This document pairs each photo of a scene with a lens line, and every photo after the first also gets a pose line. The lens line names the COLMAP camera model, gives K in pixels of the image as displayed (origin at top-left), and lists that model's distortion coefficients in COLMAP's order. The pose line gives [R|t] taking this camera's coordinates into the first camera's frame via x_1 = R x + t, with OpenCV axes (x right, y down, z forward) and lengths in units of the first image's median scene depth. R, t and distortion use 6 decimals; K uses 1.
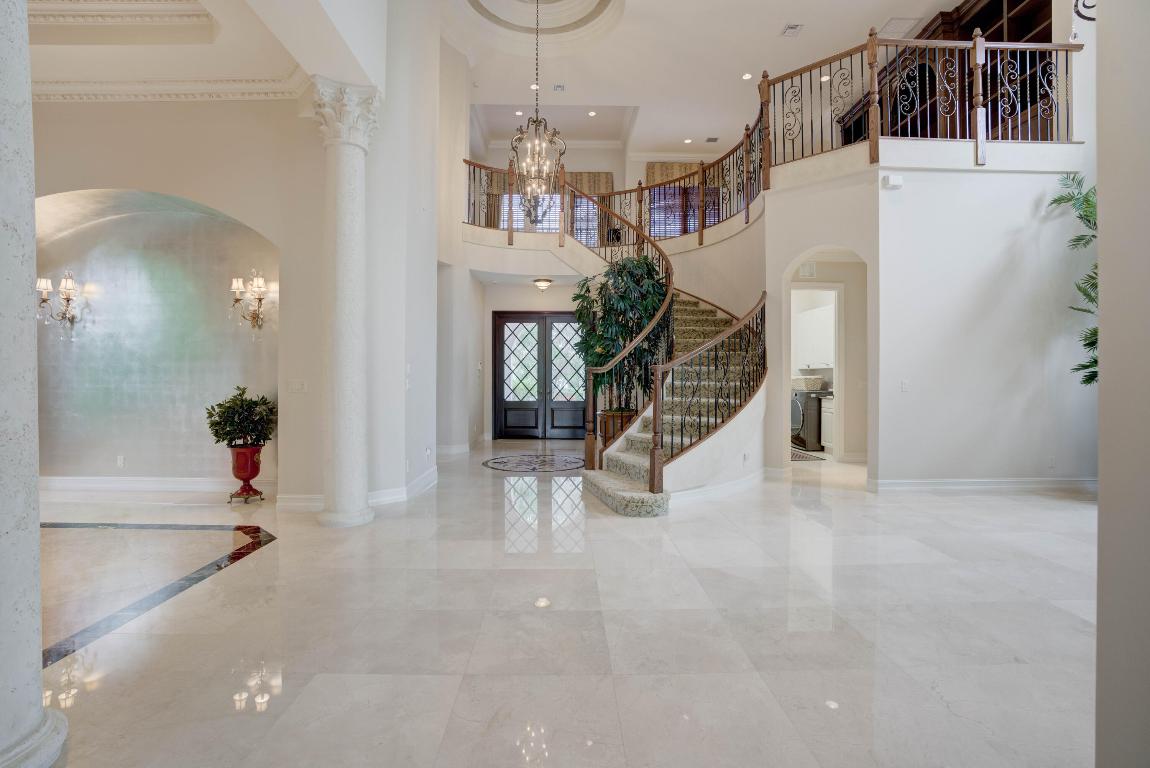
lens RADIAL K [[537.3, 0, 574.8], [0, 537.3, 391.1], [0, 0, 1]] dist [-0.058696, 0.018719]
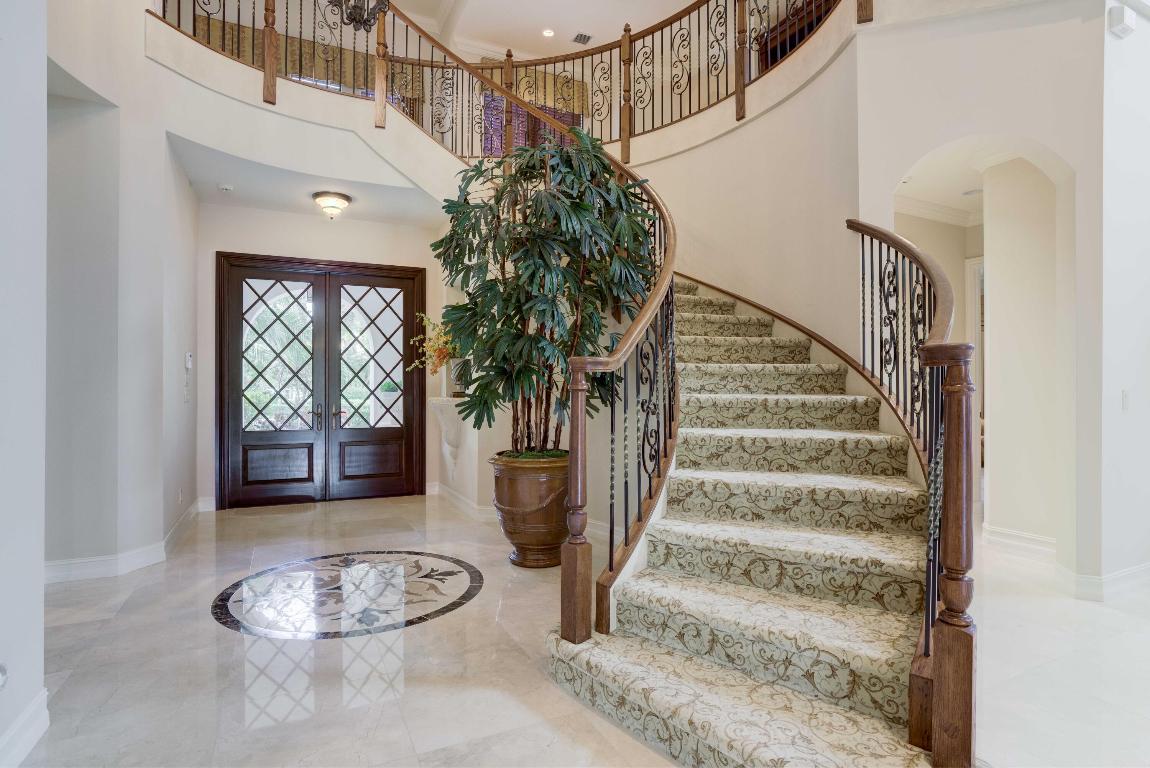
lens RADIAL K [[585.8, 0, 575.1], [0, 585.8, 385.3], [0, 0, 1]] dist [-0.012580, 0.001760]
pose [[0.904143, -0.005295, 0.427197, -0.082754], [0.014222, 0.999742, -0.017709, -0.011641], [-0.426993, 0.022087, 0.903985, 0.366330]]
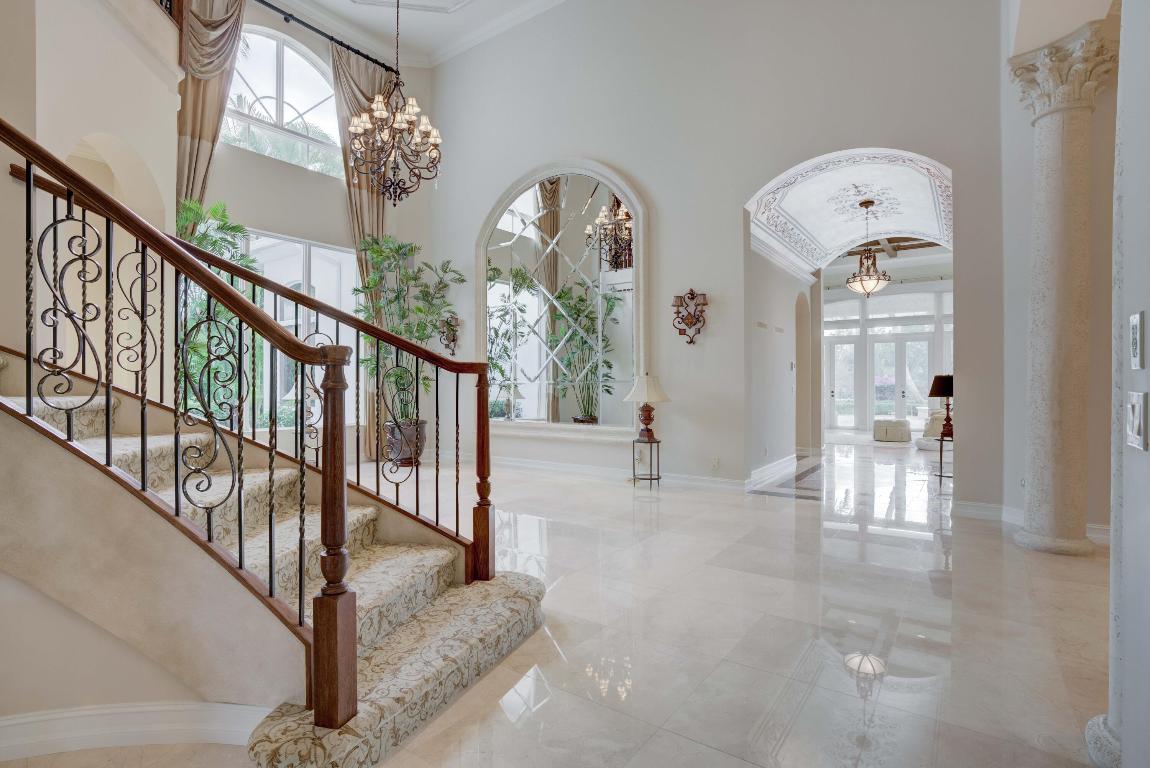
lens RADIAL K [[553.5, 0, 576.0], [0, 553.5, 386.0], [0, 0, 1]] dist [-0.049485, 0.017156]
pose [[-0.800615, -0.008067, 0.599125, -0.141185], [0.004116, 0.999812, 0.018962, -0.017787], [-0.599165, 0.017647, -0.800431, 0.691732]]
